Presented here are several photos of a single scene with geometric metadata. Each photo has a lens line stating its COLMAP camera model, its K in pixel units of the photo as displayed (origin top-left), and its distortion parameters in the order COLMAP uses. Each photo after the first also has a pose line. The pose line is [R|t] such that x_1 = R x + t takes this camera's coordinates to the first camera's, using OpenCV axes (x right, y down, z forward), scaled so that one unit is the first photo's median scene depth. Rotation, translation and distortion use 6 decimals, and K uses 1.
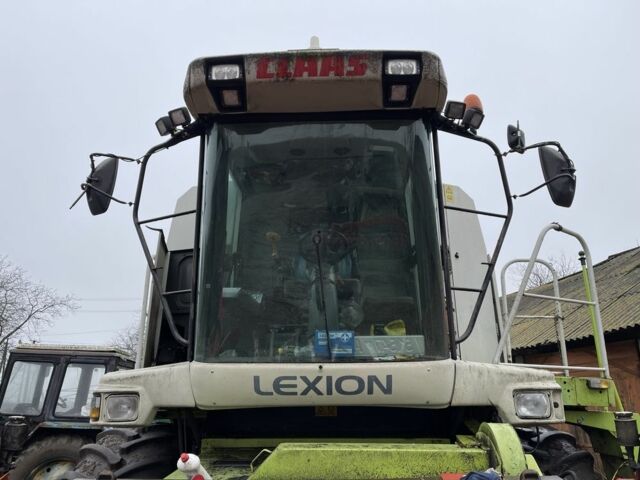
lens RADIAL K [[528.5, 0, 319.0], [0, 528.5, 209.0], [0, 0, 1]] dist [0.005509, 0.001793]
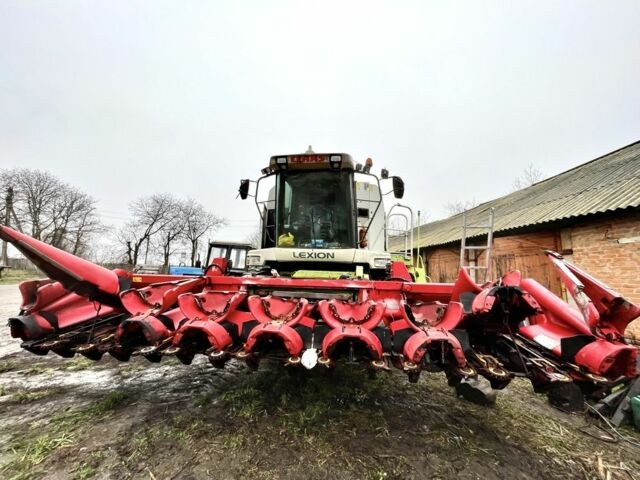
lens RADIAL K [[528.5, 0, 319.0], [0, 528.5, 209.0], [0, 0, 1]] dist [0.005509, 0.001793]
pose [[0.982428, 0.009123, -0.186421, 0.619287], [0.026256, 0.982117, 0.186433, -0.537086], [0.184788, -0.188051, 0.964619, -2.016356]]
